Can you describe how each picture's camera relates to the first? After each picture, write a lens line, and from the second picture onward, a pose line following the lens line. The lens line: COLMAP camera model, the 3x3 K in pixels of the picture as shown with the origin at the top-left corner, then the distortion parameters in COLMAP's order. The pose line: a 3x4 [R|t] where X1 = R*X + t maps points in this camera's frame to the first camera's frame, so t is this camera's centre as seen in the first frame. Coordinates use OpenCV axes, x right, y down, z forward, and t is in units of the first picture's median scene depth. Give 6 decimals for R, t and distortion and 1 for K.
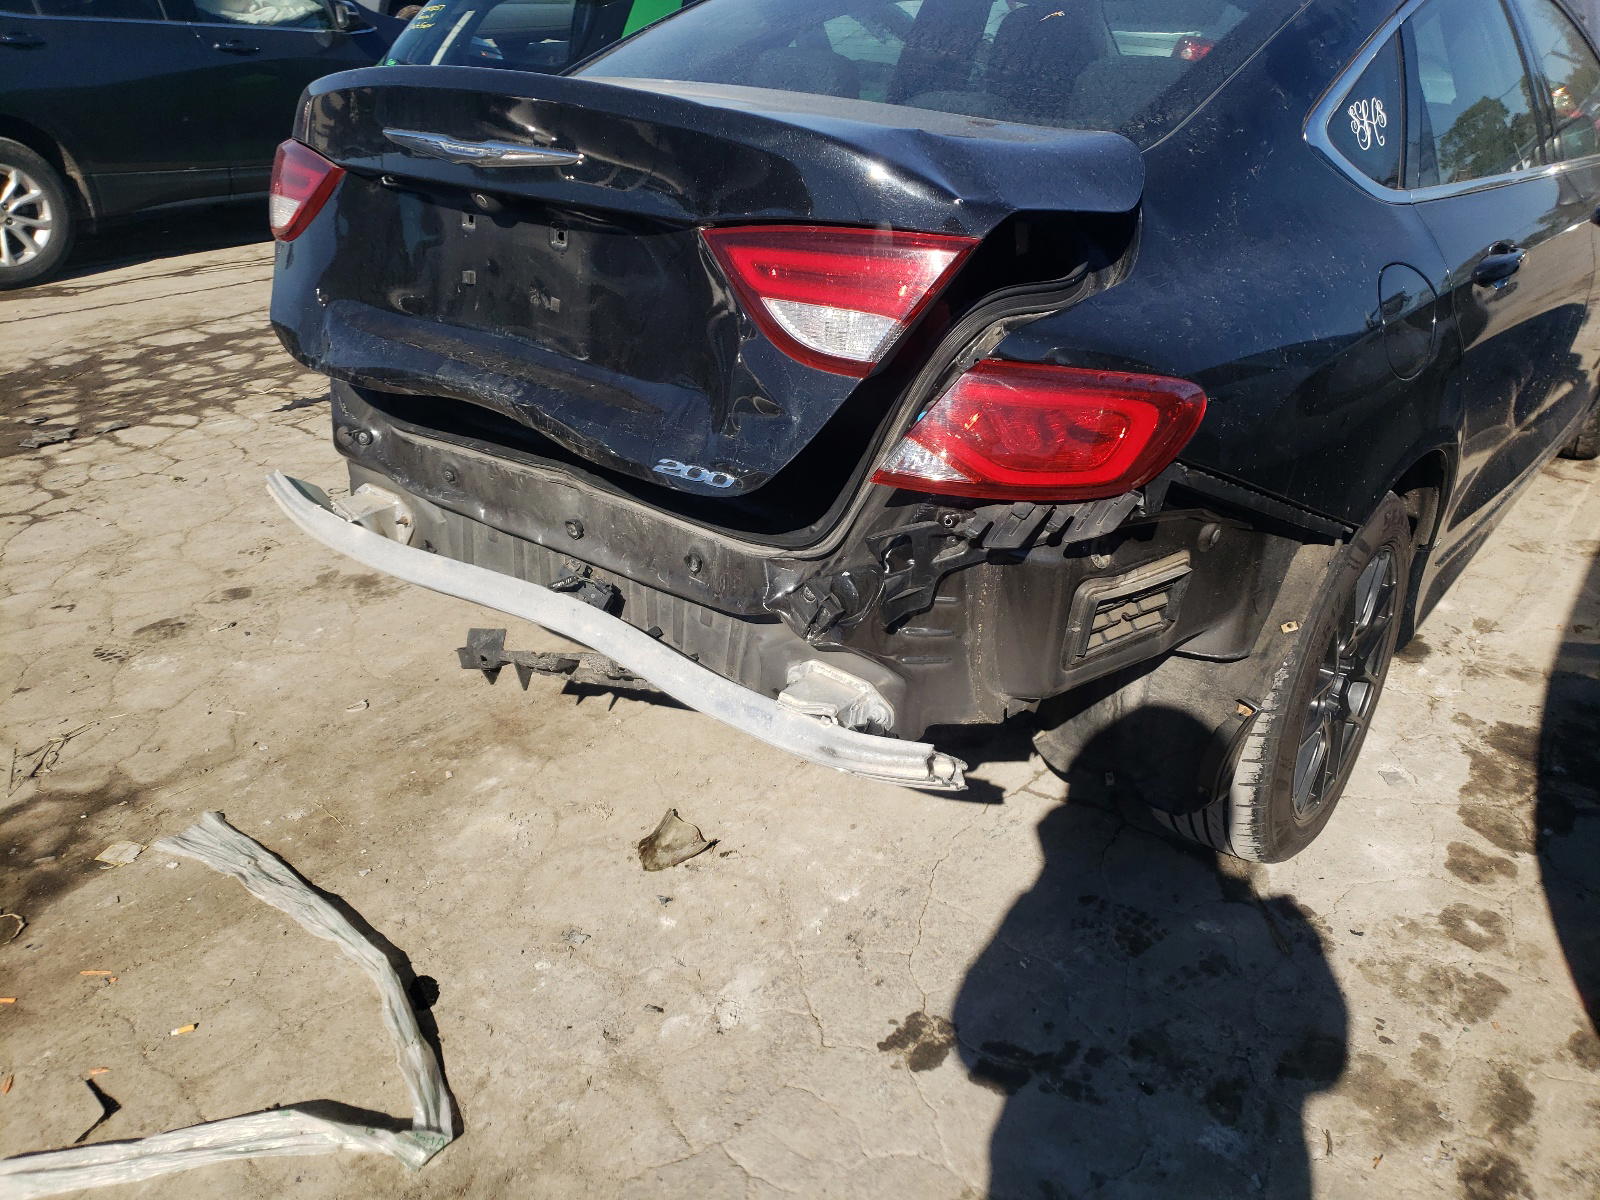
lens RADIAL K [[1245.9, 0, 774.5], [0, 1245.9, 601.6], [0, 0, 1]] dist [0.000450, 0.001229]
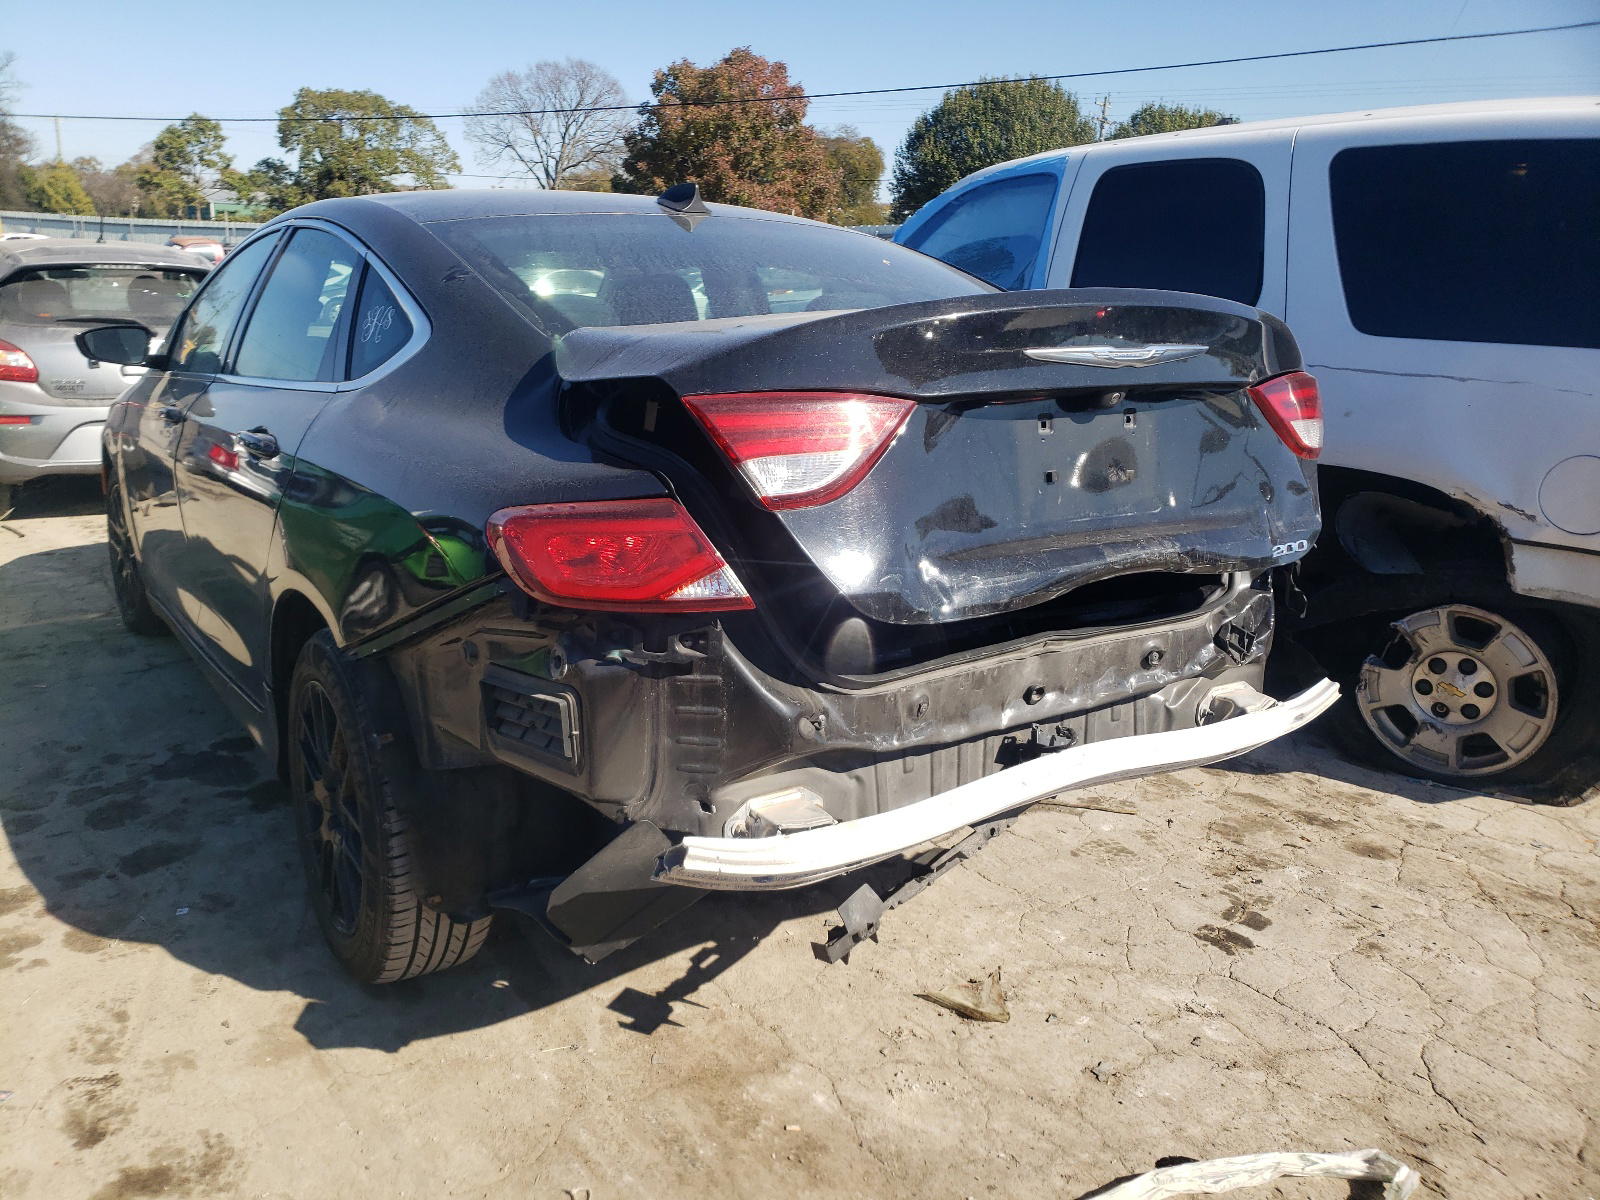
lens RADIAL K [[1245.9, 0, 774.5], [0, 1245.9, 601.6], [0, 0, 1]] dist [0.000450, 0.001229]
pose [[0.292229, -0.238673, 0.926087, -1.055599], [0.413015, 0.904894, 0.102884, -0.293749], [-0.862567, 0.352422, 0.363012, 0.674721]]
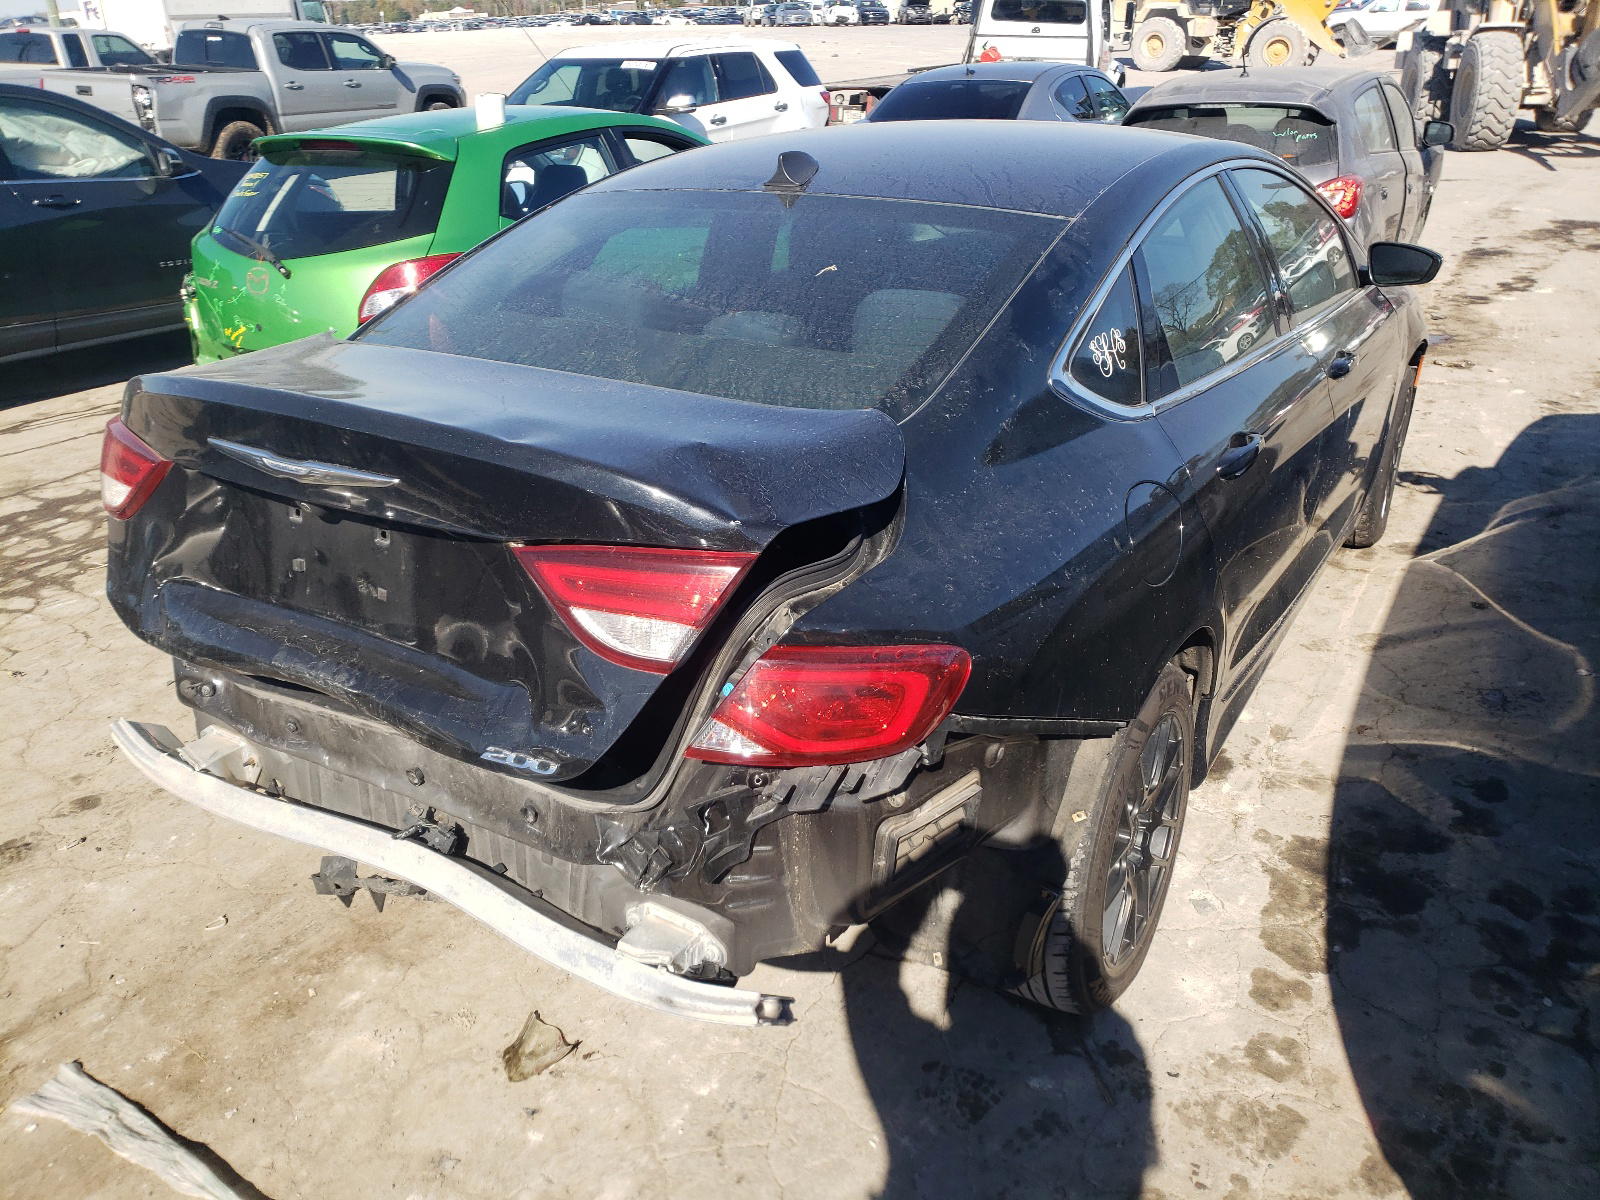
lens RADIAL K [[1242.7, 0, 758.8], [0, 1242.7, 598.3], [0, 0, 1]] dist [-0.026148, 0.055221]
pose [[0.992682, -0.074600, 0.094964, 0.033471], [0.080258, 0.995130, -0.057225, -0.110177], [-0.090232, 0.064428, 0.993835, -0.068616]]
